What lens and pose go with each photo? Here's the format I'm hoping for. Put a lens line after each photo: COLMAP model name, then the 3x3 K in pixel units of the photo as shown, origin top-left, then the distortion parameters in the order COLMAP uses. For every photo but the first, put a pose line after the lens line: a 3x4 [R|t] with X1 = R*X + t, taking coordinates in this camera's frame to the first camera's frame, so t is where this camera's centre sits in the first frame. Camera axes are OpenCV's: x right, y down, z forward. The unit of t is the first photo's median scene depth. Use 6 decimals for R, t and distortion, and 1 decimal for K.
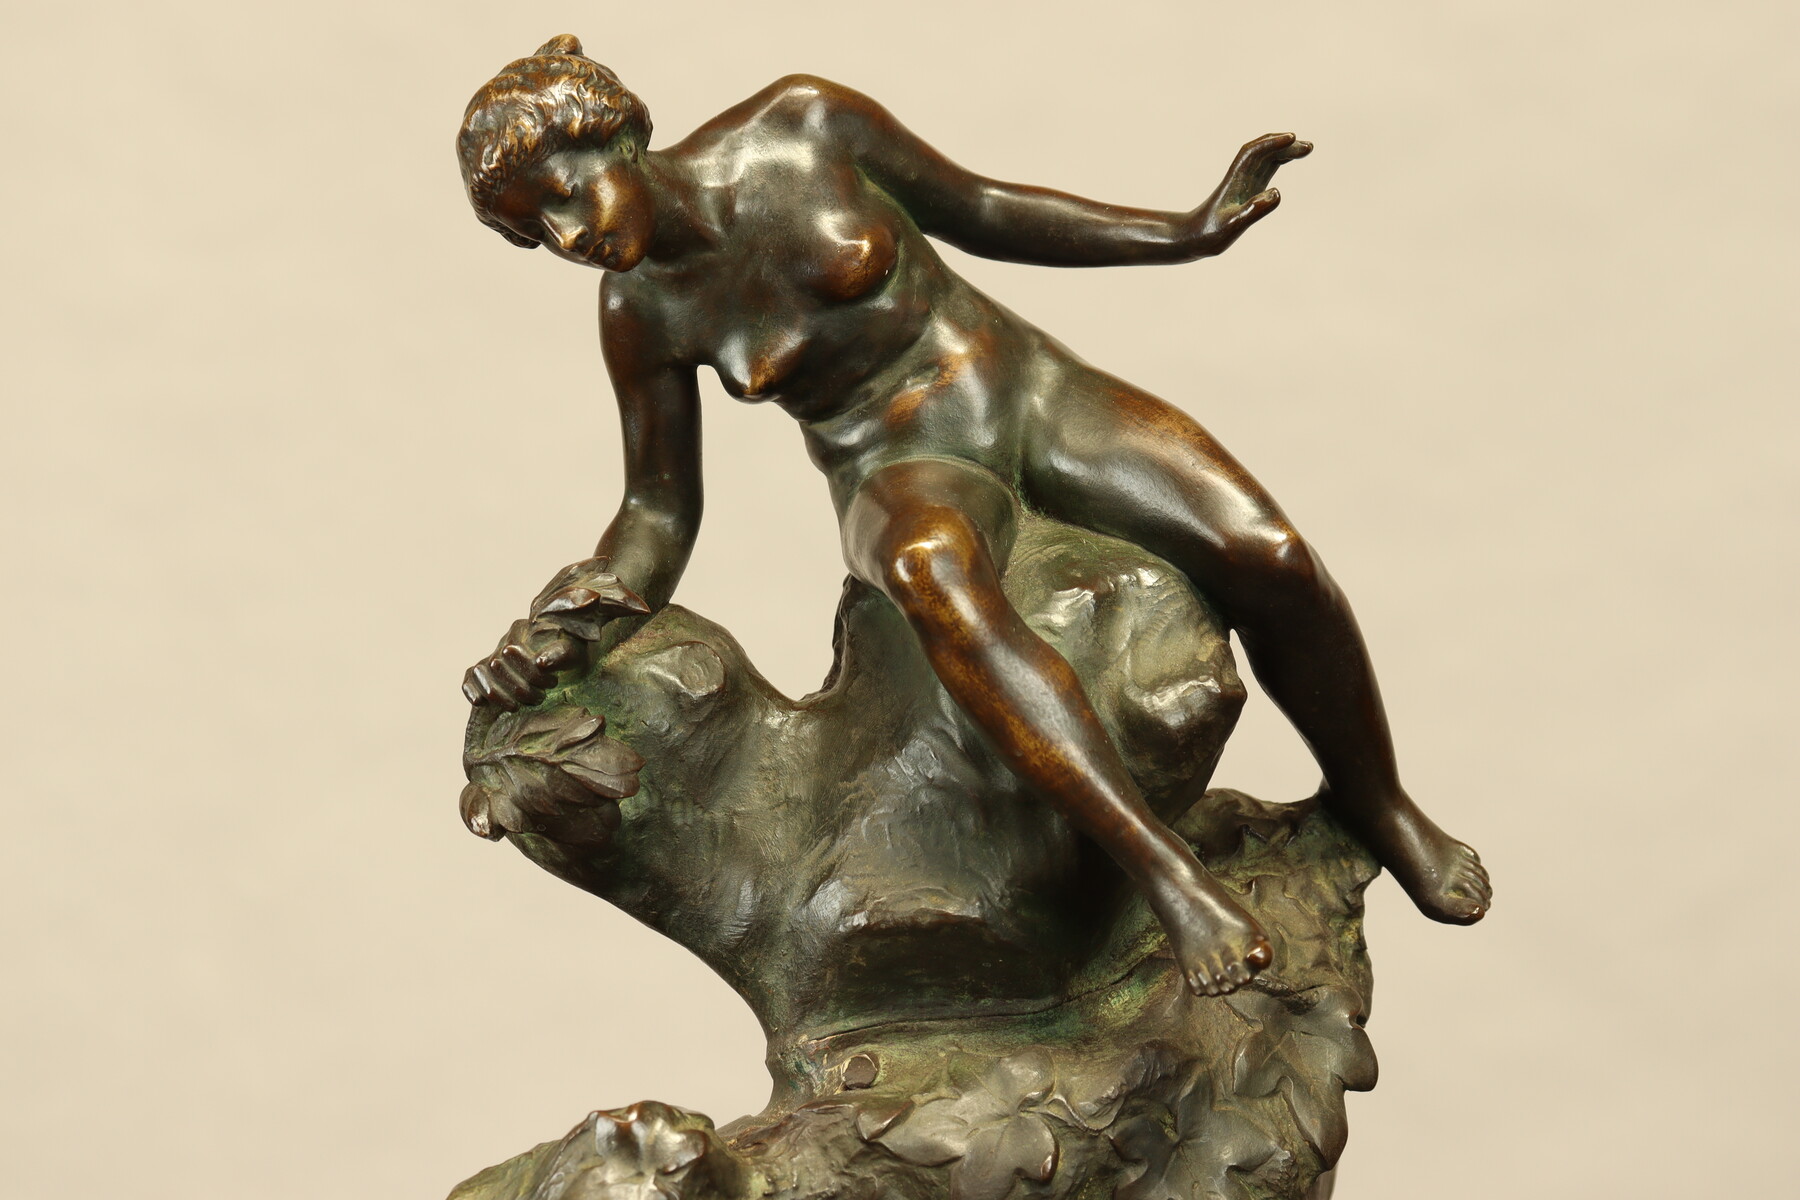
lens RADIAL K [[3117.0, 0, 901.5], [0, 3117.0, 609.2], [0, 0, 1]] dist [0.137496, 0.000000]
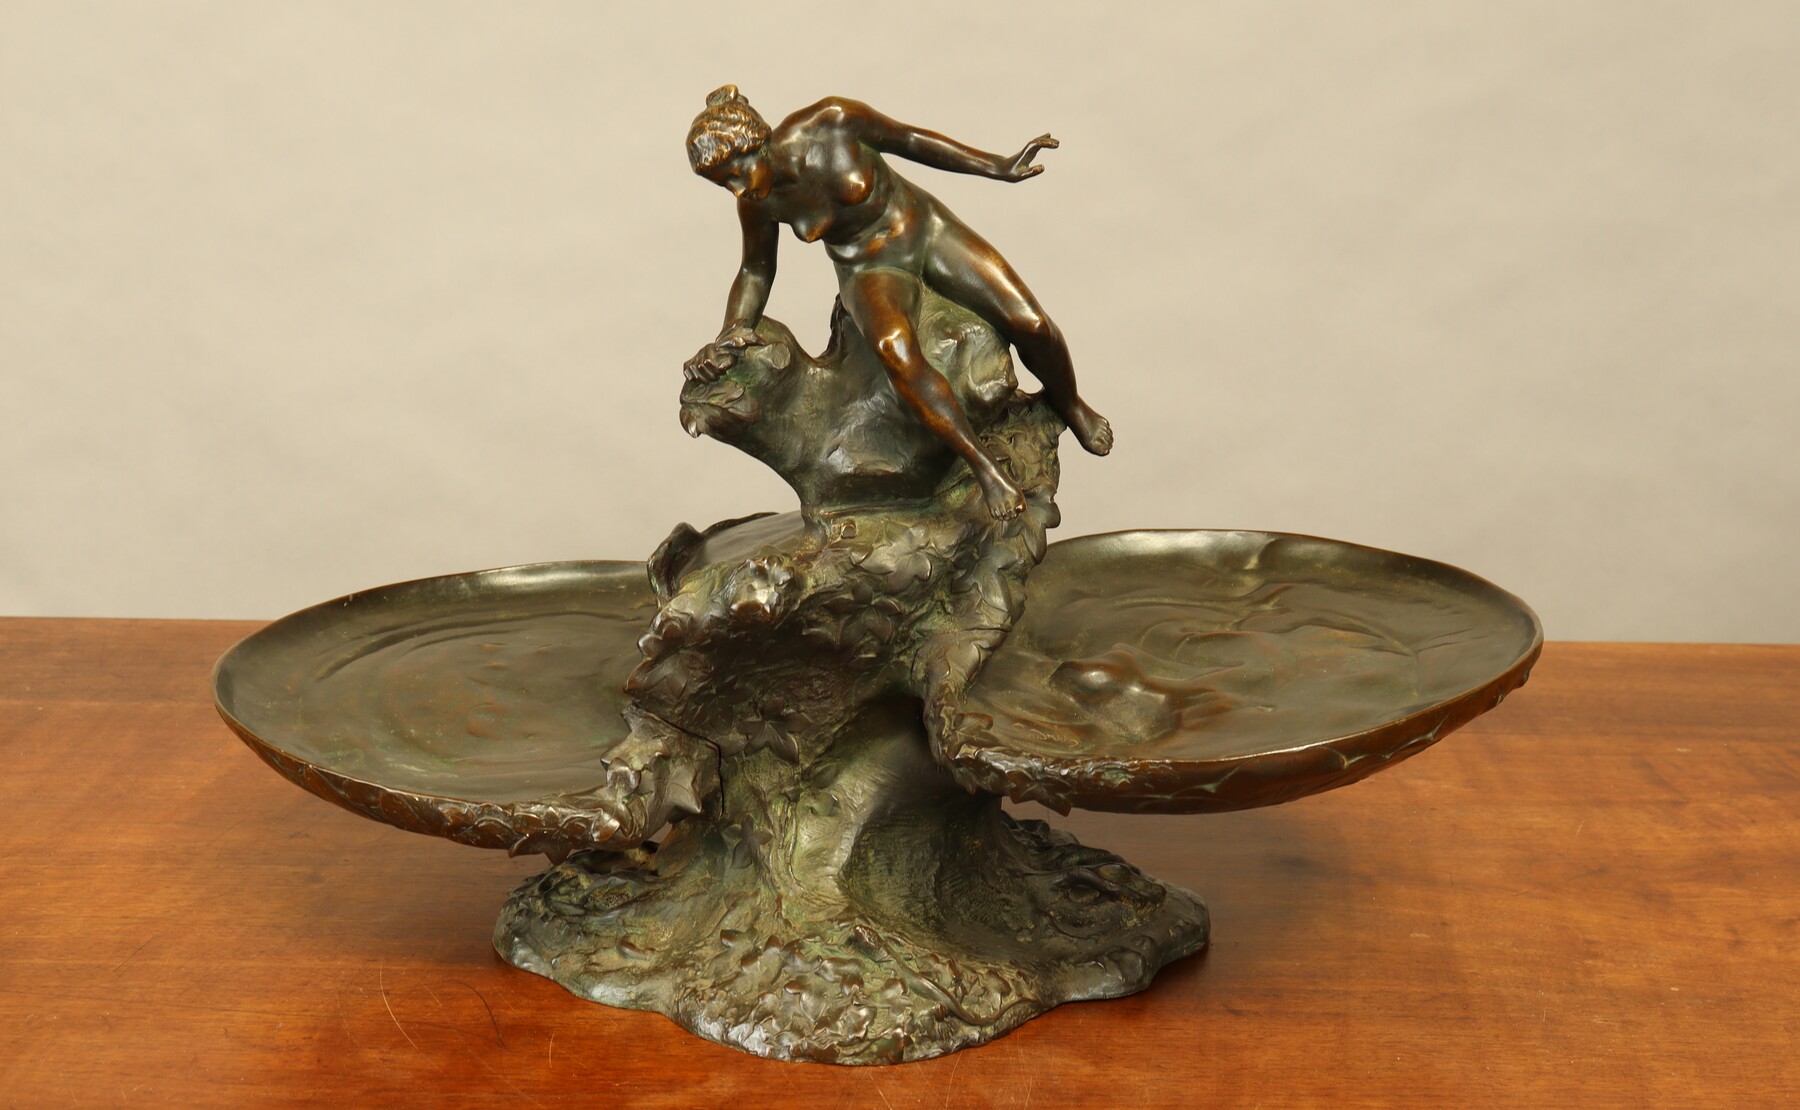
lens RADIAL K [[3013.6, 0, 921.0], [0, 3013.6, 515.5], [0, 0, 1]] dist [0.102460, 0.000000]
pose [[0.991503, 0.003769, 0.130028, -0.254834], [-0.048277, 0.938855, 0.340911, -0.642832], [-0.120792, -0.344291, 0.931060, -1.133287]]
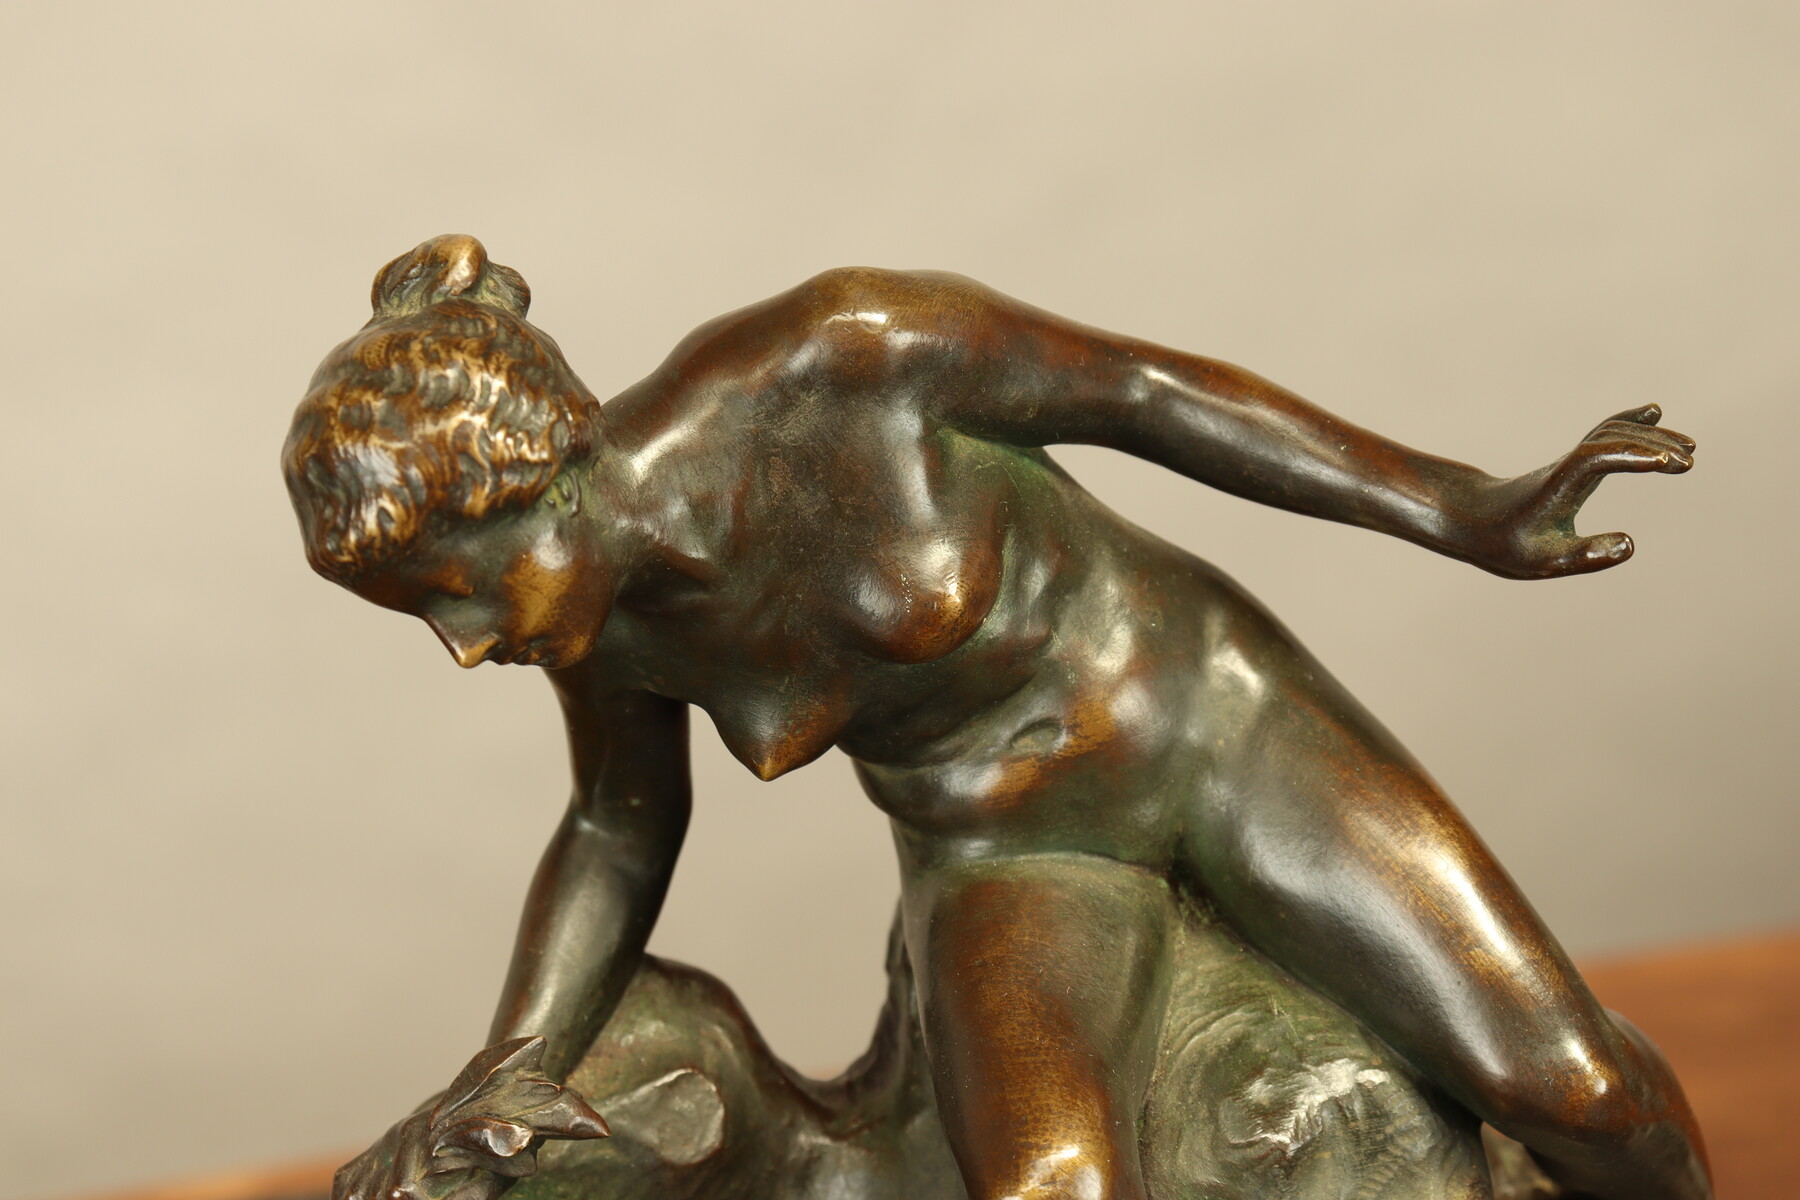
lens RADIAL K [[3509.2, 0, 914.7], [0, 3509.2, 613.1], [0, 0, 1]] dist [0.171722, 0.000000]
pose [[0.999721, 0.023384, 0.003449, -0.021310], [-0.022653, 0.906190, 0.422264, -0.409436], [0.006749, -0.422224, 0.906466, 0.368587]]
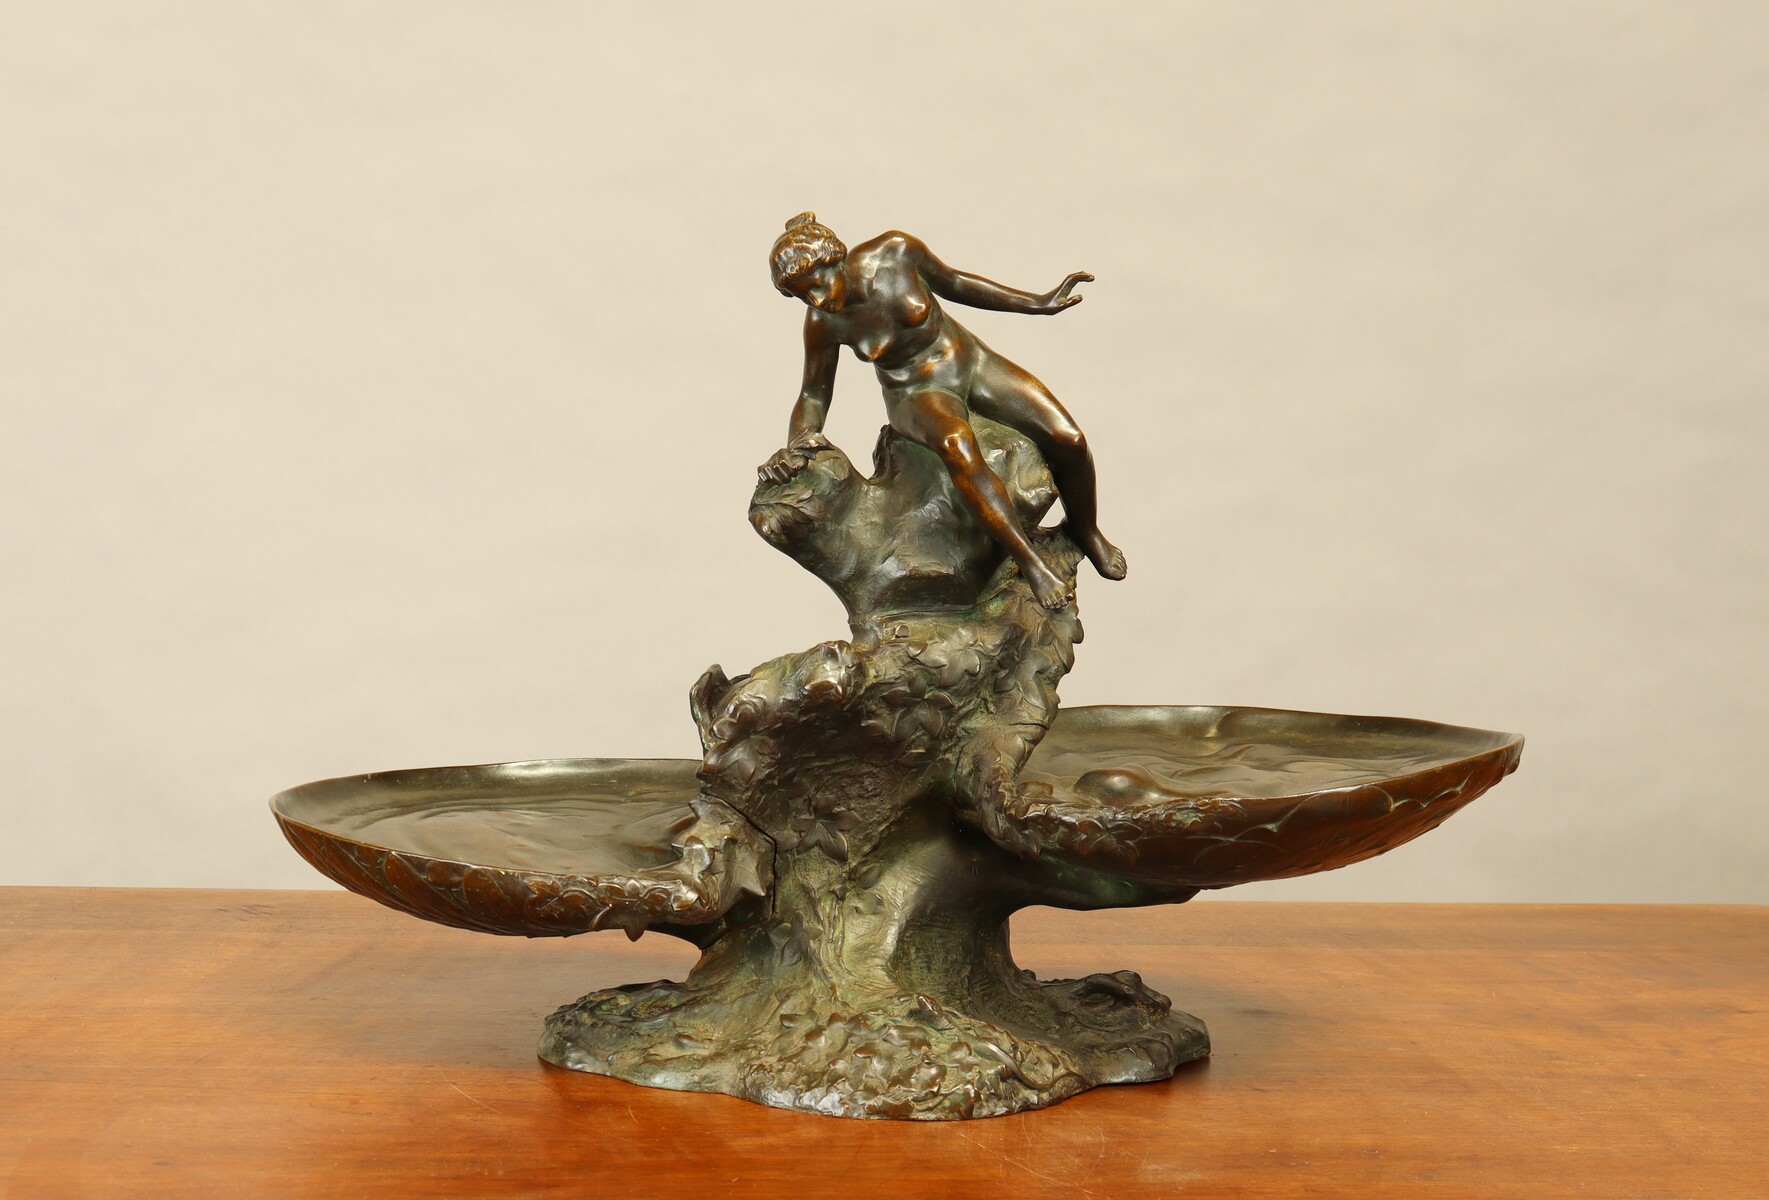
lens RADIAL K [[2662.2, 0, 837.4], [0, 2662.2, 601.6], [0, 0, 1]] dist [-0.019063, 0.000000]
pose [[0.972574, 0.037069, 0.229623, -0.563106], [-0.071694, 0.986928, 0.144339, -0.186620], [-0.221271, -0.156843, 0.962517, -1.083701]]
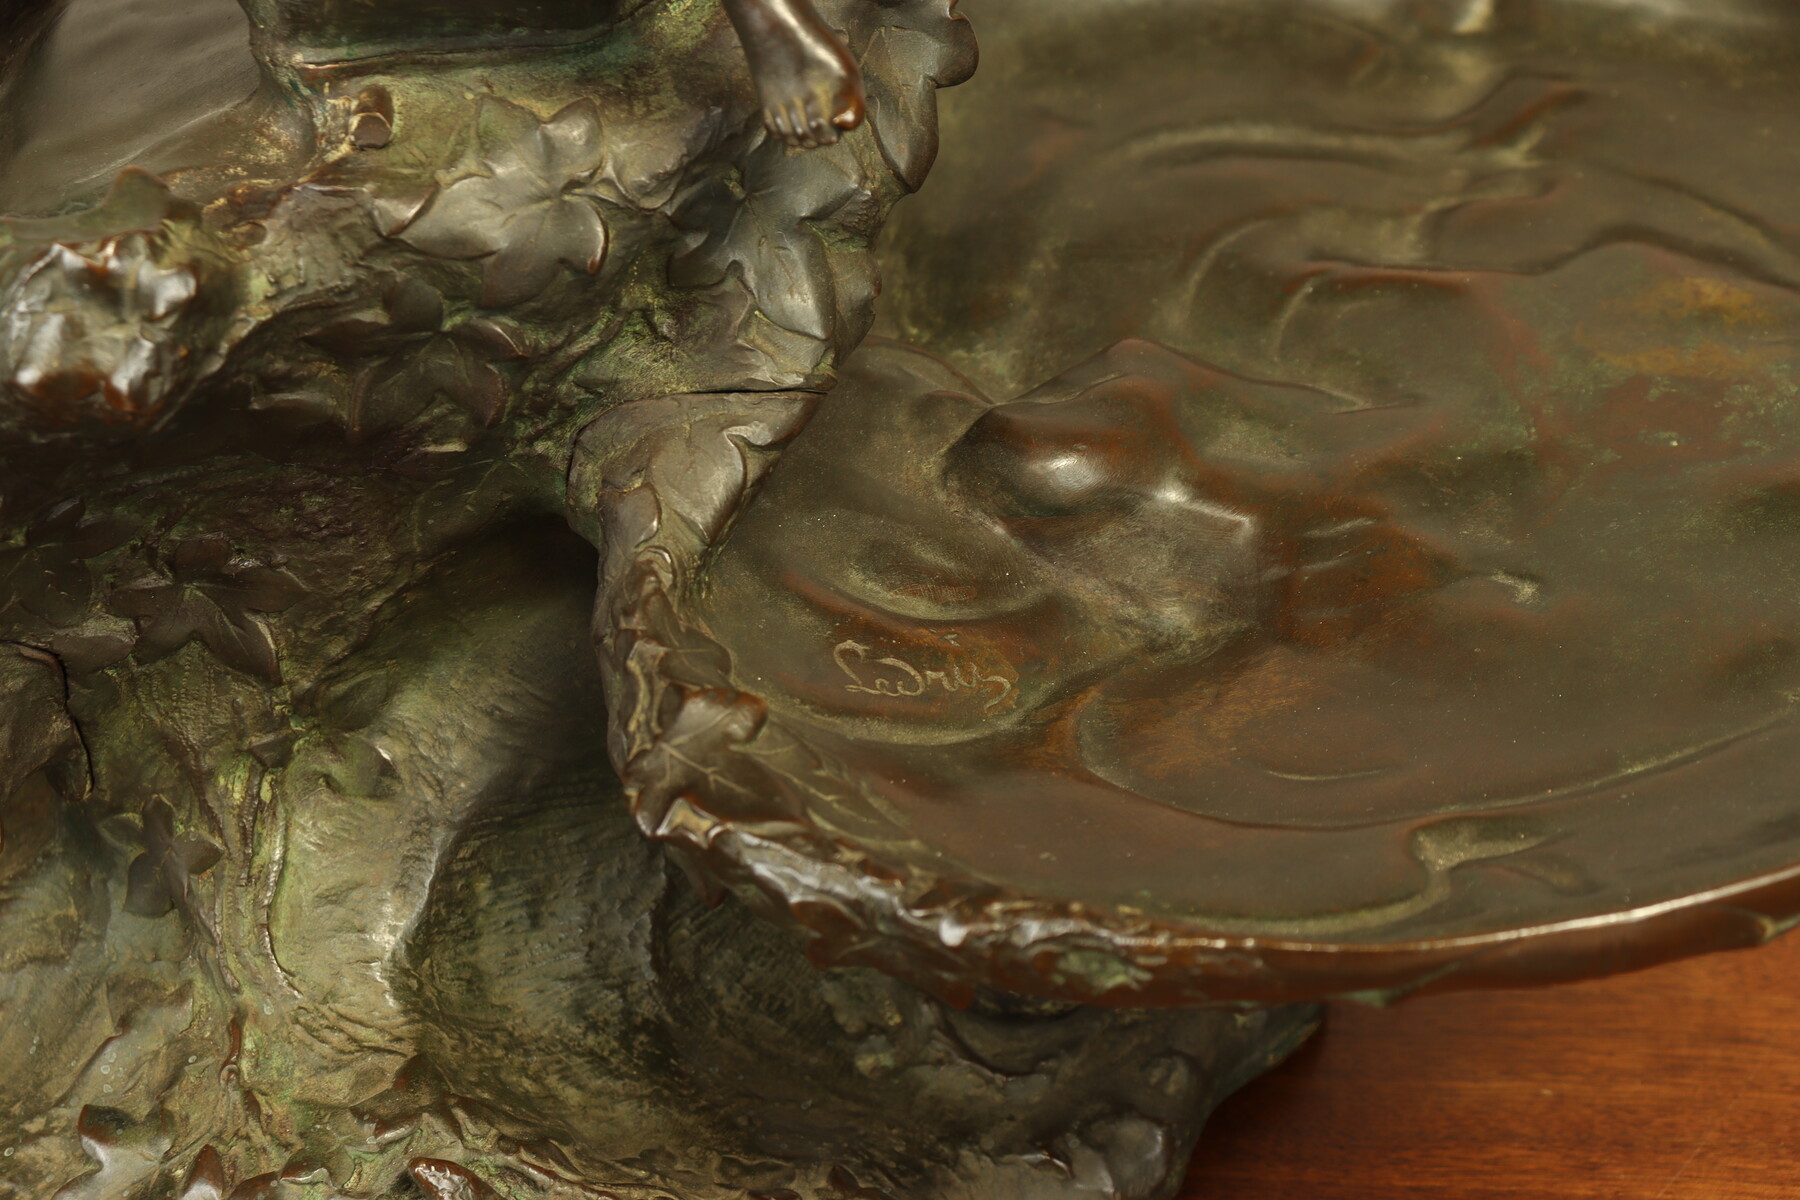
lens RADIAL K [[4083.8, 0, 909.2], [0, 4083.8, 611.3], [0, 0, 1]] dist [0.297043, 0.000000]
pose [[0.991023, -0.027600, 0.130815, -0.018316], [-0.059797, 0.783636, 0.618336, -0.439684], [-0.119577, -0.620607, 0.774950, 0.039549]]
